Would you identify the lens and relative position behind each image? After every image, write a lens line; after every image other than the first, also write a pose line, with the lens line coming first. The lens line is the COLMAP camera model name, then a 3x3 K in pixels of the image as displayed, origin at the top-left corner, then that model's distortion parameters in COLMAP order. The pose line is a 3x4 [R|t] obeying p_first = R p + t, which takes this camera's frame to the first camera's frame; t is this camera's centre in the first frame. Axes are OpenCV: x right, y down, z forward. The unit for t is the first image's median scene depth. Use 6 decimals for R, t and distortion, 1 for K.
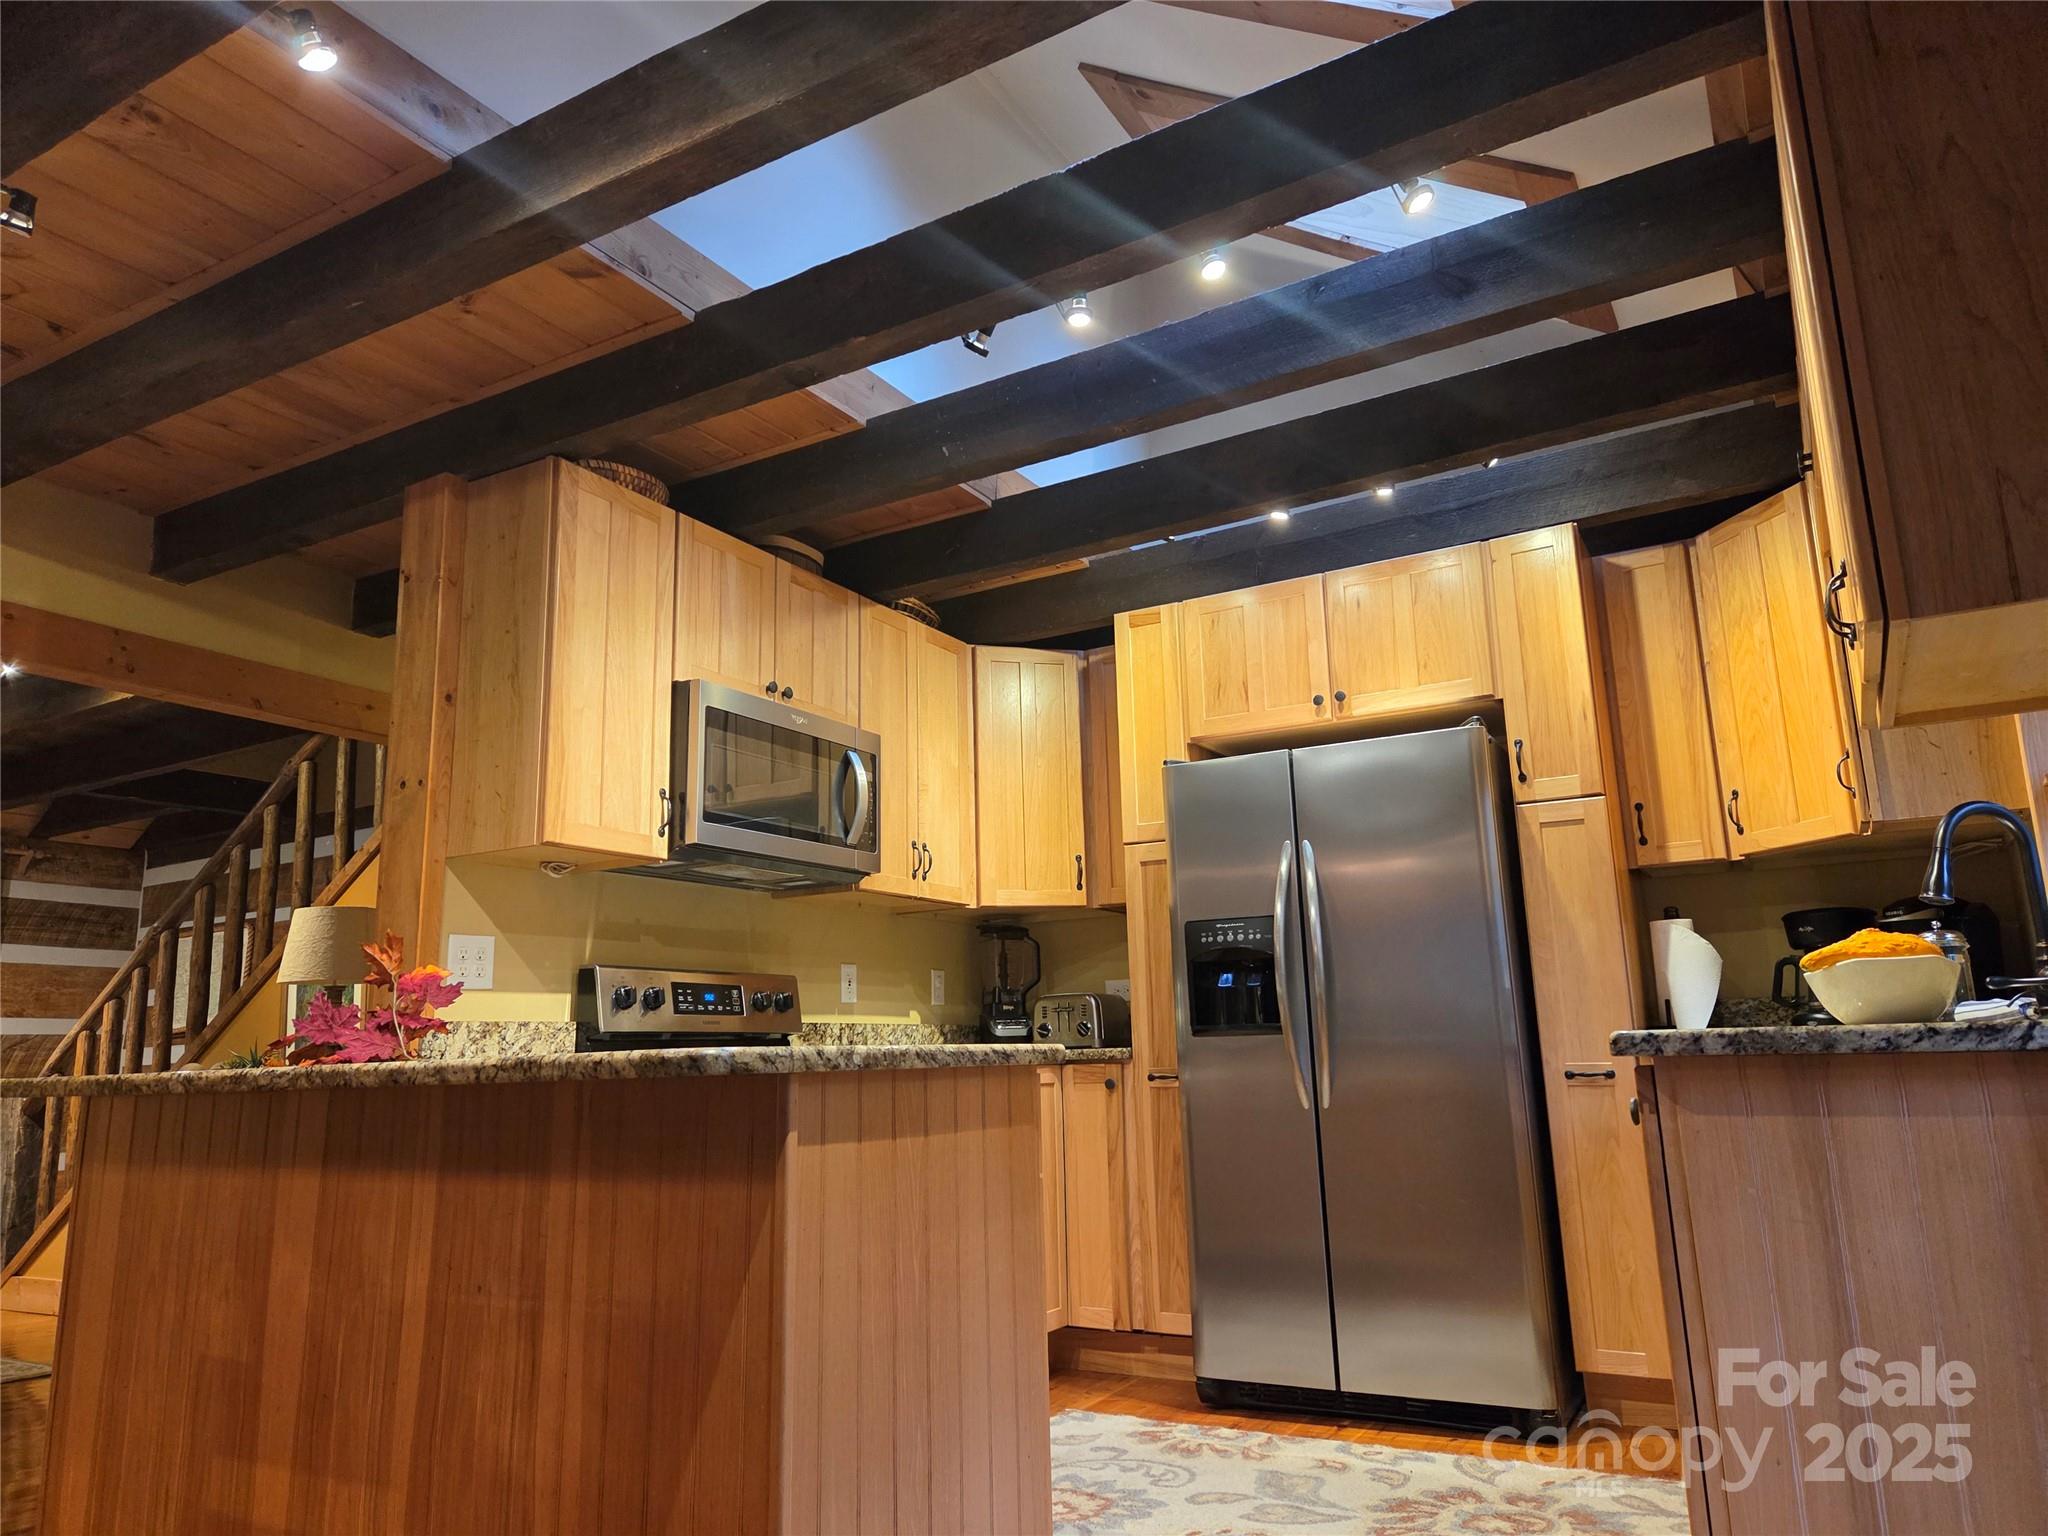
lens RADIAL K [[1365.1, 0, 1031.6], [0, 1365.1, 769.8], [0, 0, 1]] dist [0.083524, -0.065779]
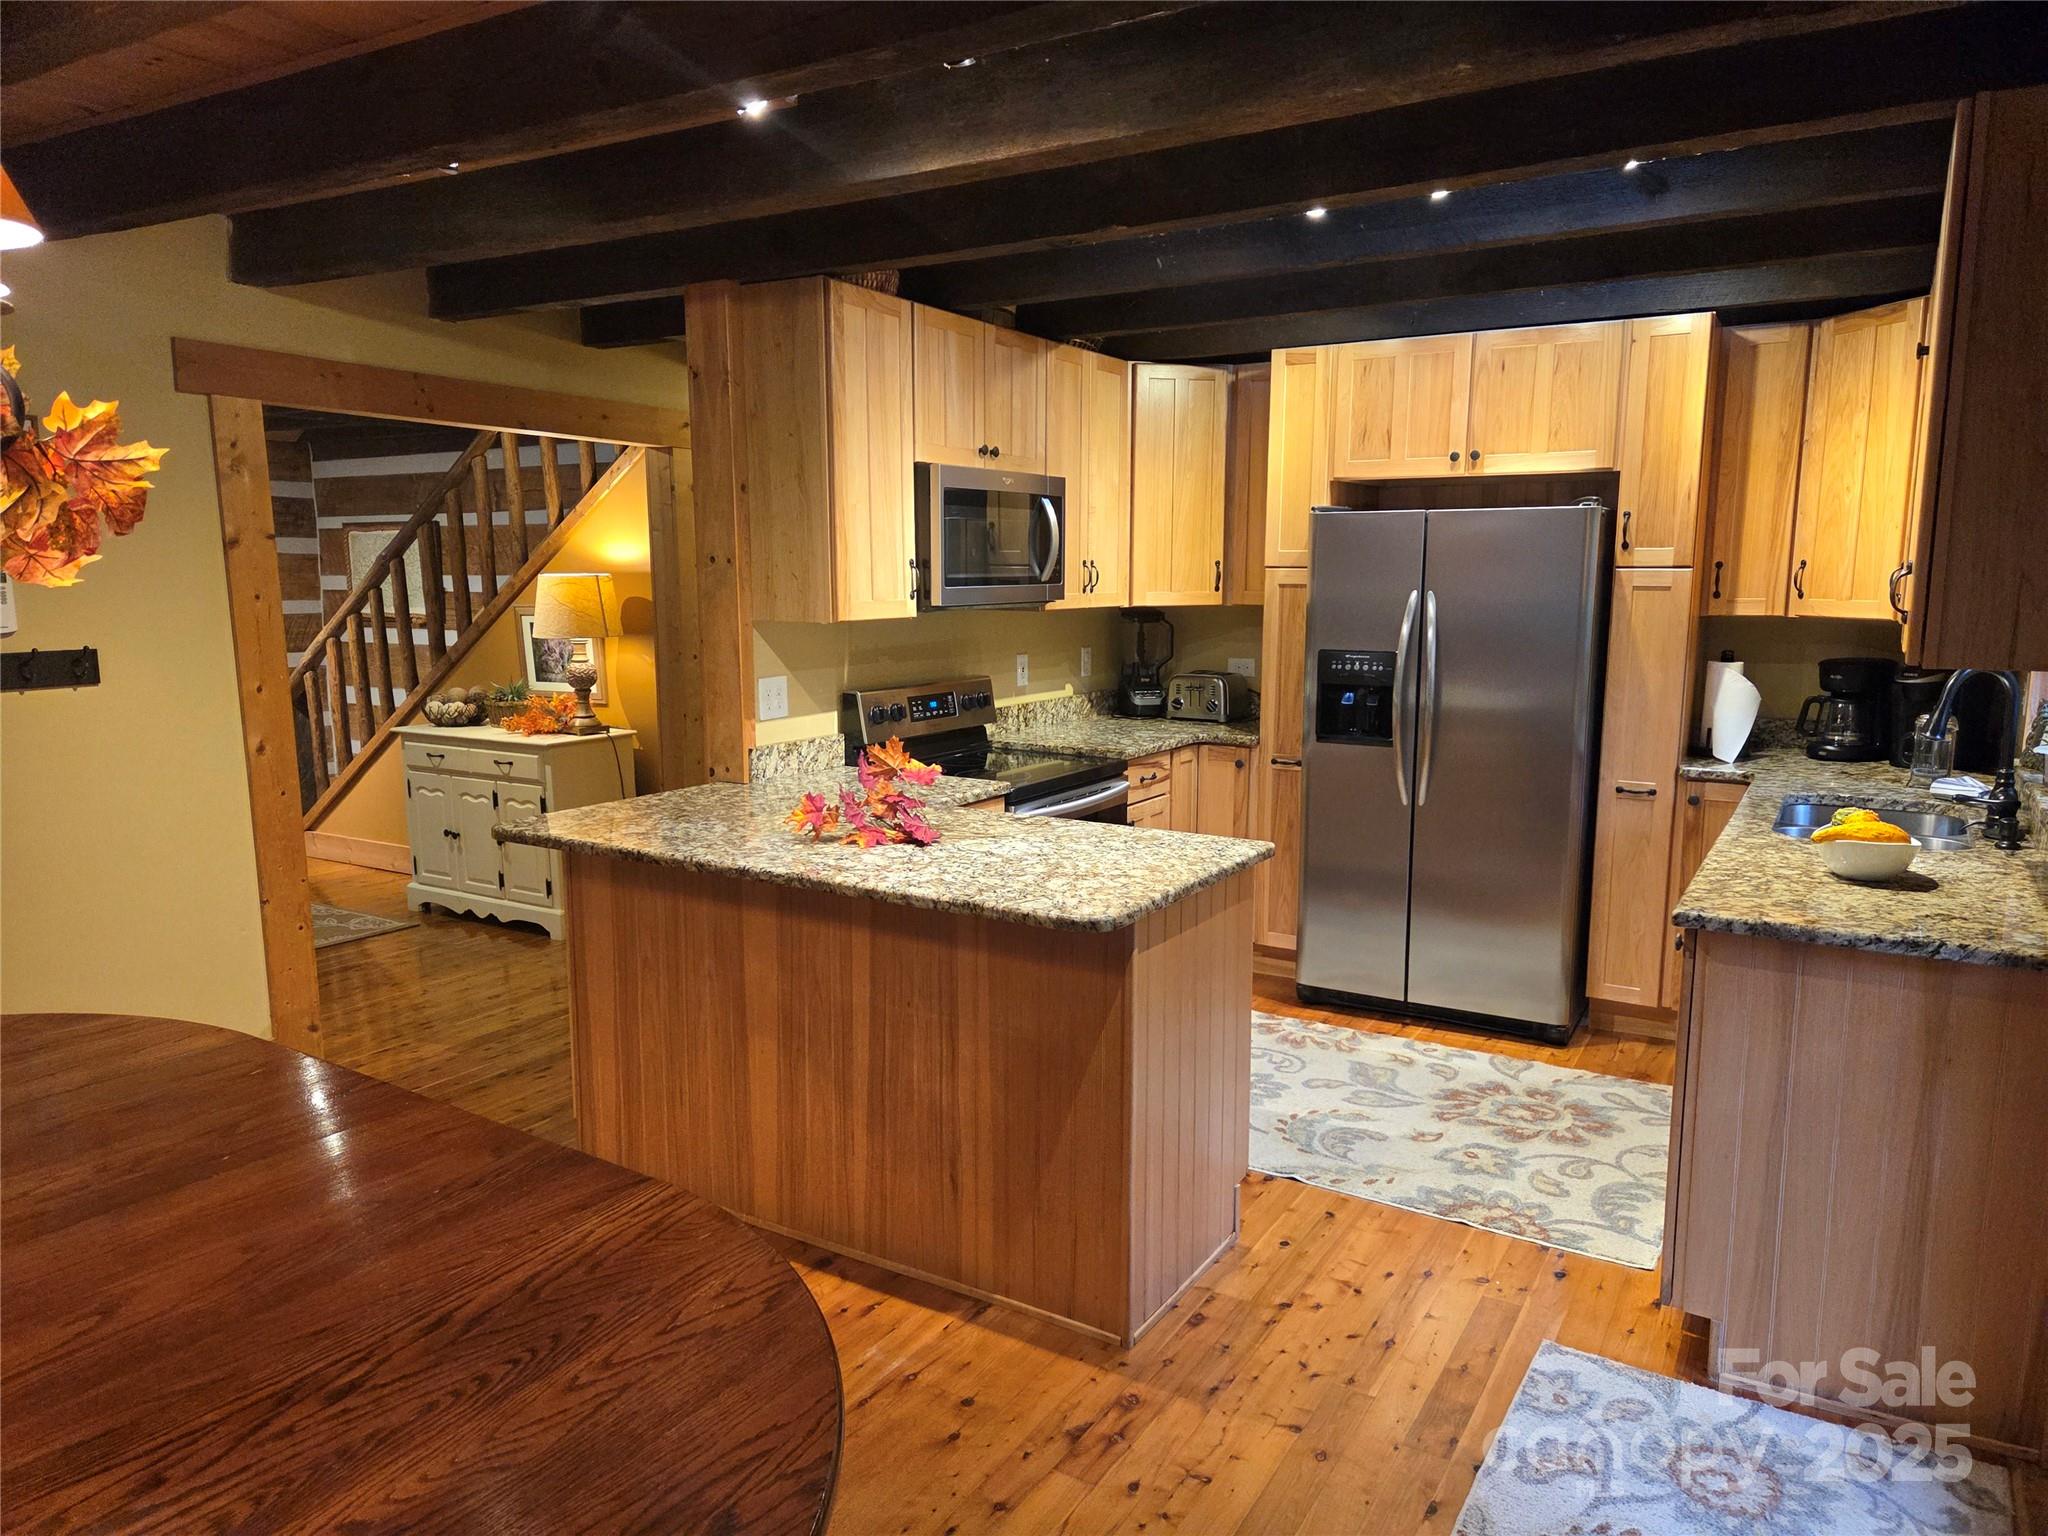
lens RADIAL K [[1367.4, 0, 1035.4], [0, 1367.4, 774.8], [0, 0, 1]] dist [0.084115, -0.074789]
pose [[0.999477, 0.030417, -0.010968, -0.126606], [-0.024591, 0.935314, 0.352963, -0.216517], [0.020994, -0.352509, 0.935573, -0.183523]]
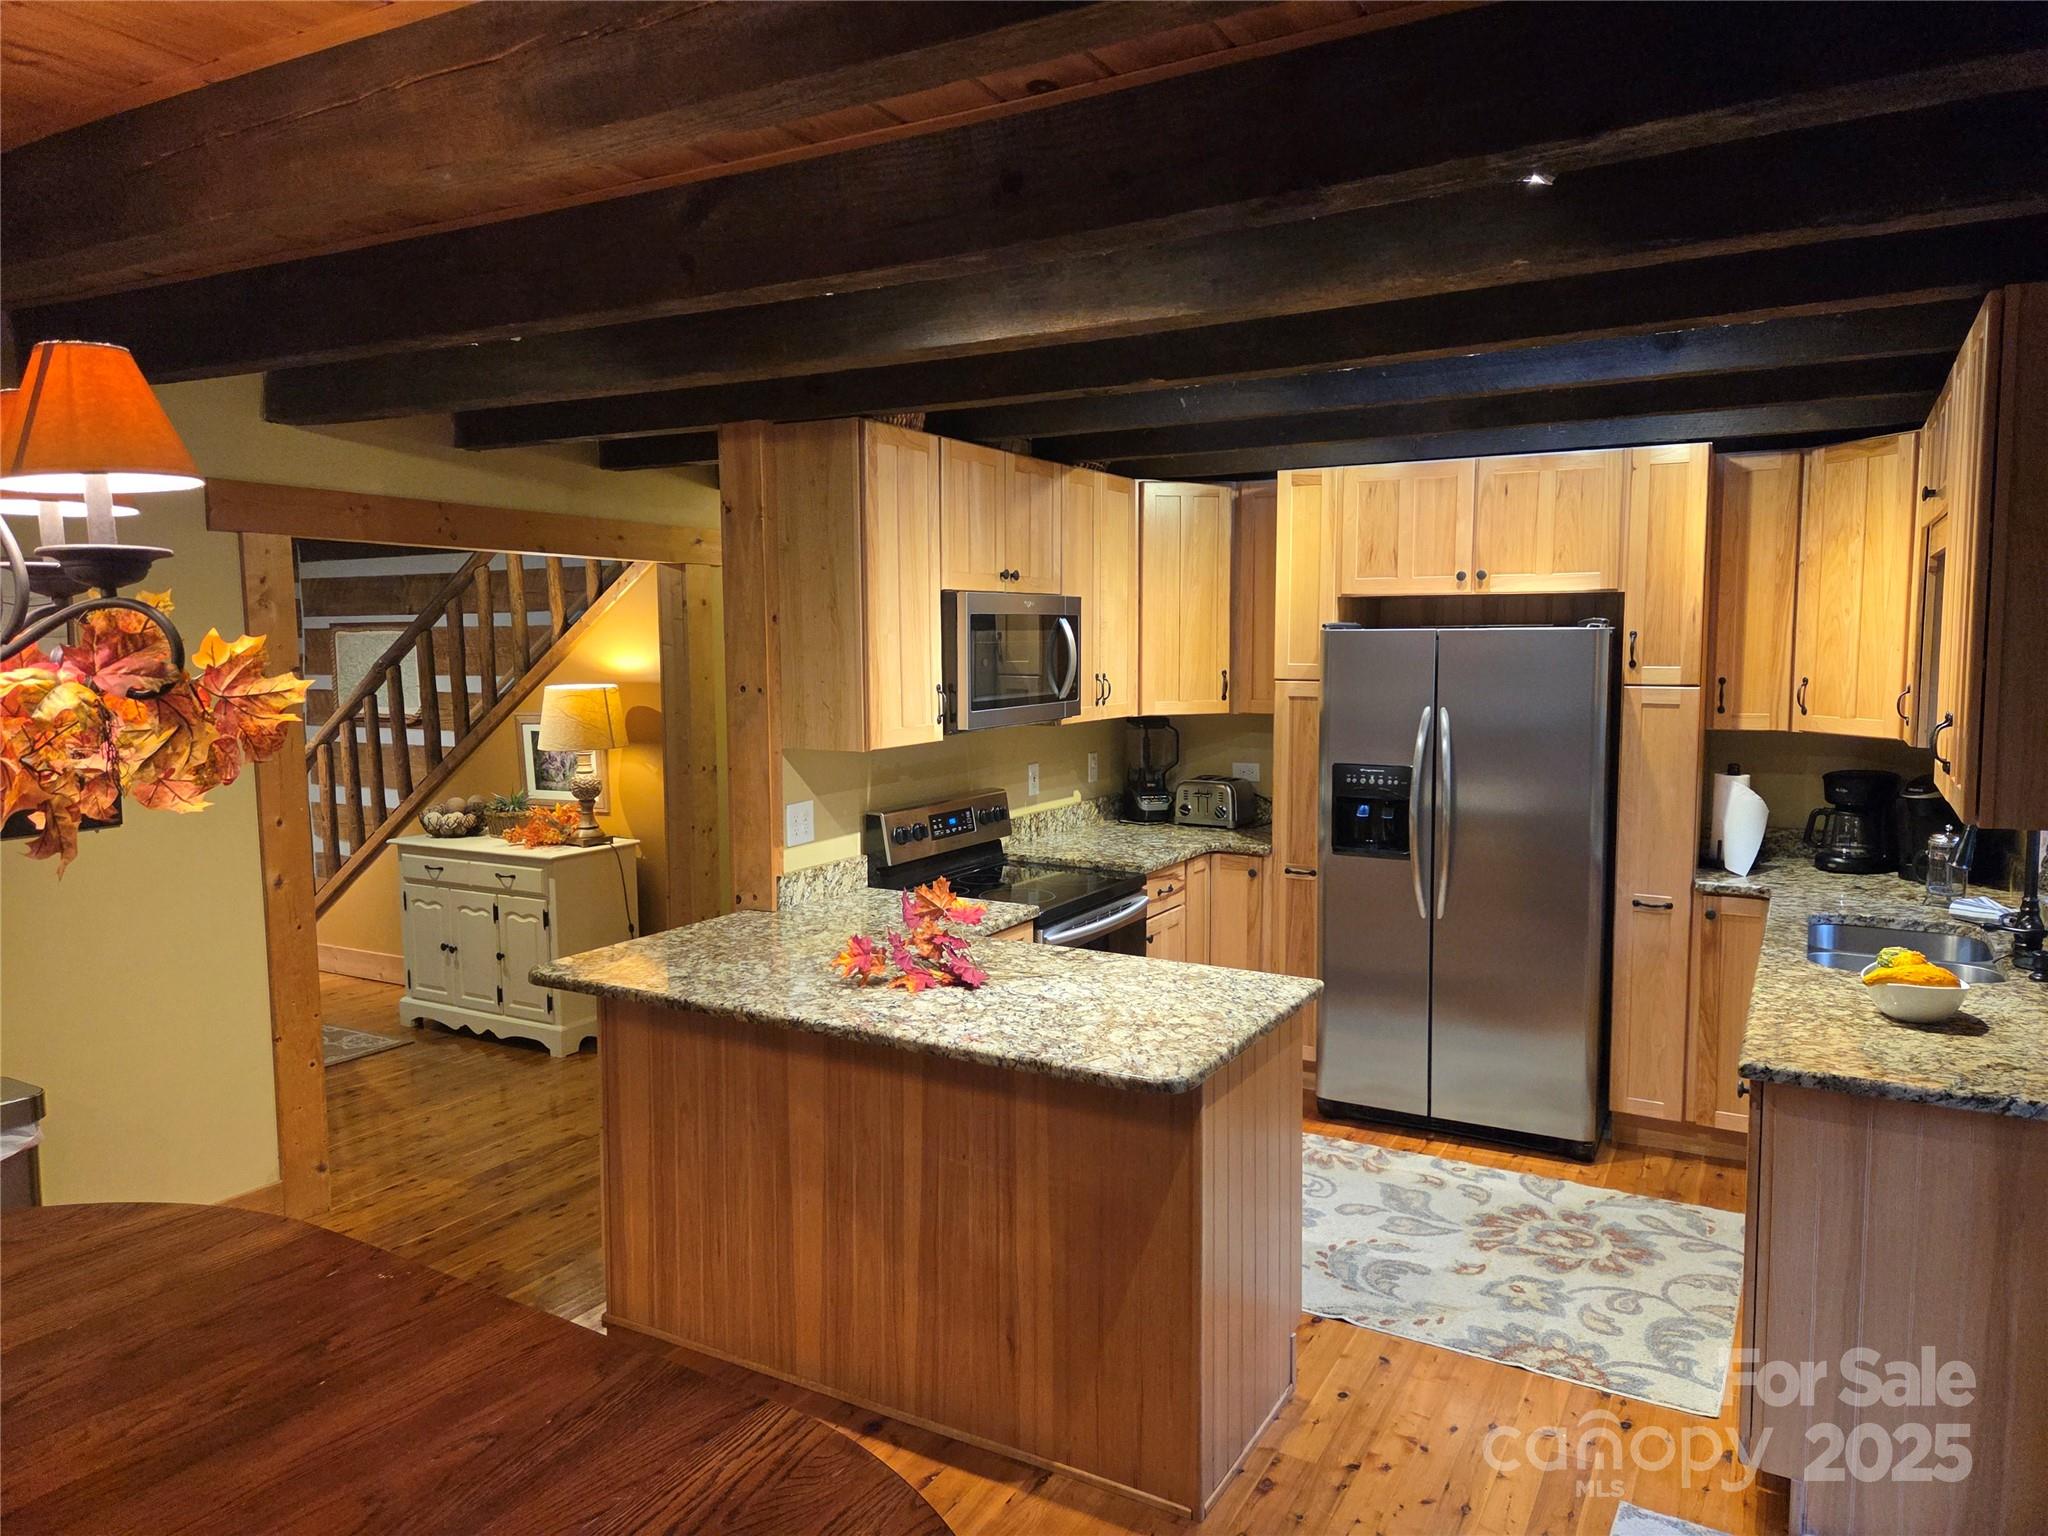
lens RADIAL K [[1367.3, 0, 1032.3], [0, 1367.3, 753.4], [0, 0, 1]] dist [0.084864, -0.077408]
pose [[0.999662, 0.021453, 0.014670, -0.182173], [-0.024803, 0.956092, 0.292016, -0.259650], [-0.007762, -0.292281, 0.956301, -0.171793]]
